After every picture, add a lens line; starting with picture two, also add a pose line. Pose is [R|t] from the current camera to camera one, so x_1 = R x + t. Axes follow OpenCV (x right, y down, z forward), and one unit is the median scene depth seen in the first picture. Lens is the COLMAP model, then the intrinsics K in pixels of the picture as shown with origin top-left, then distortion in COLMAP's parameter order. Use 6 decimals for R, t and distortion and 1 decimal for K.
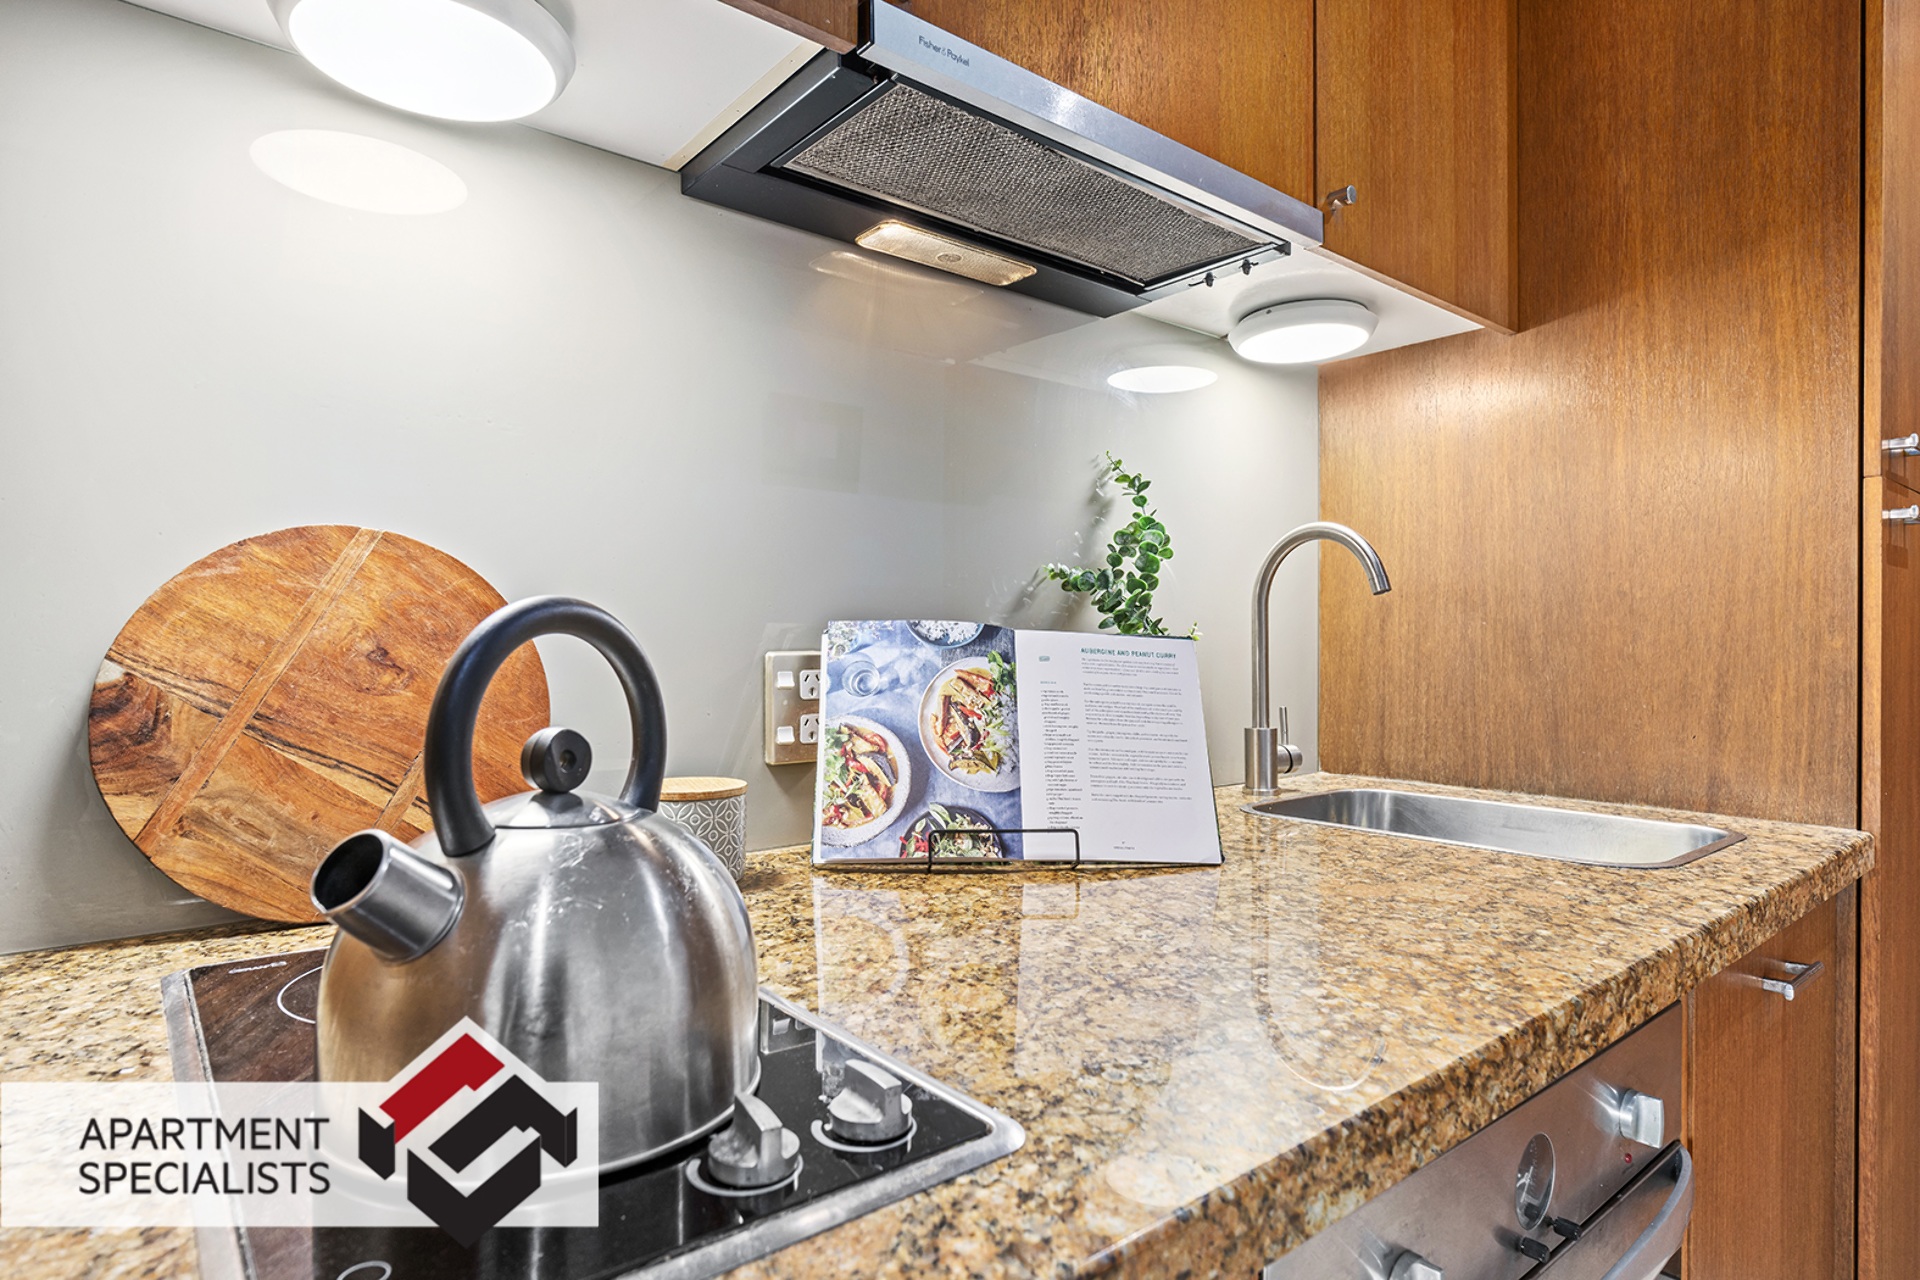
lens RADIAL K [[1044.7, 0, 953.3], [0, 1044.7, 642.5], [0, 0, 1]] dist [0.006654, -0.000390]
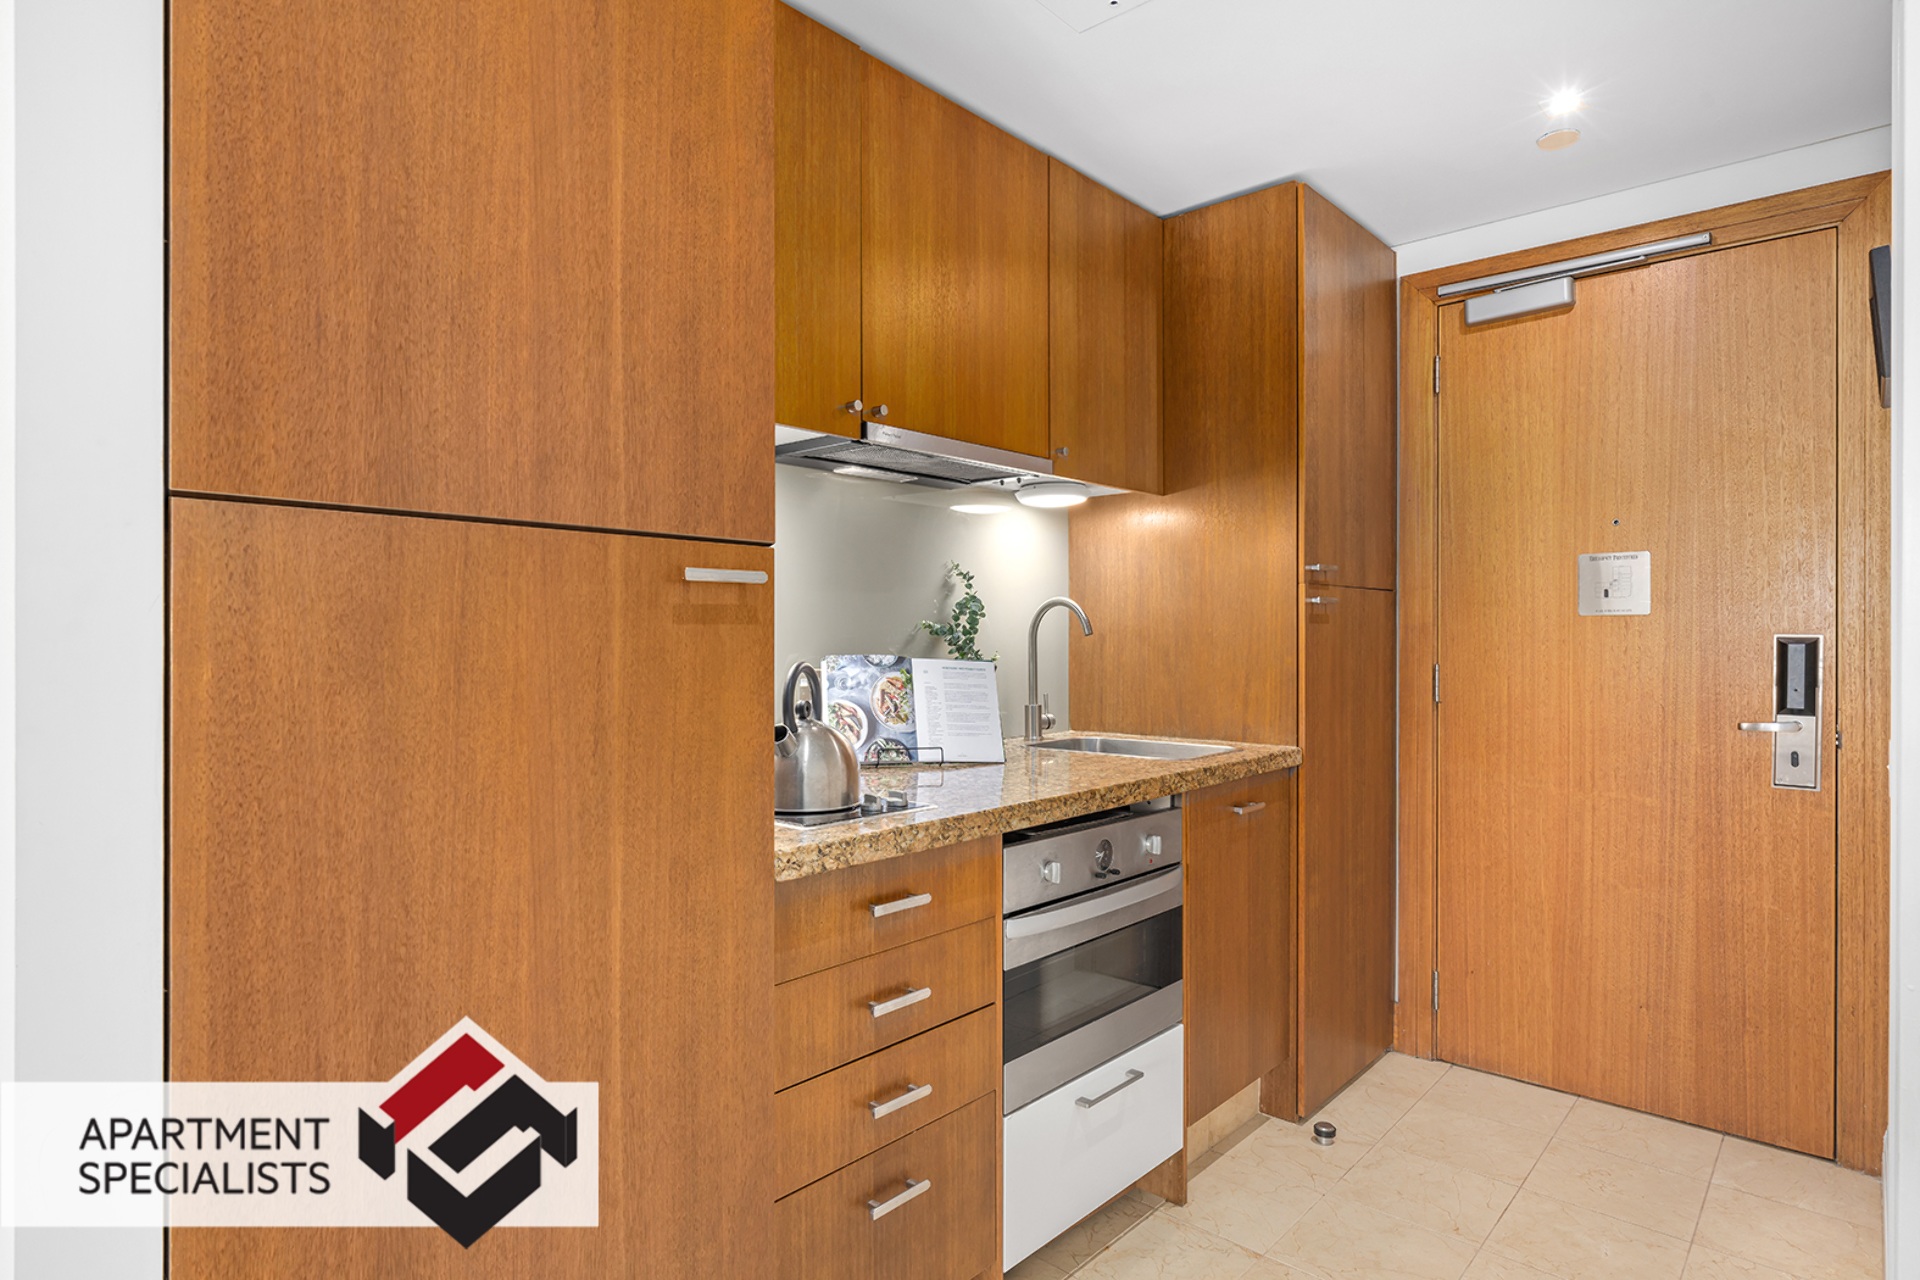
lens RADIAL K [[1044.7, 0, 957.0], [0, 1044.7, 645.2], [0, 0, 1]] dist [0.006654, -0.000390]
pose [[0.986400, -0.004261, 0.164307, -0.177092], [0.002684, 0.999948, 0.009821, -0.052669], [-0.164341, -0.009246, 0.986360, -0.993692]]
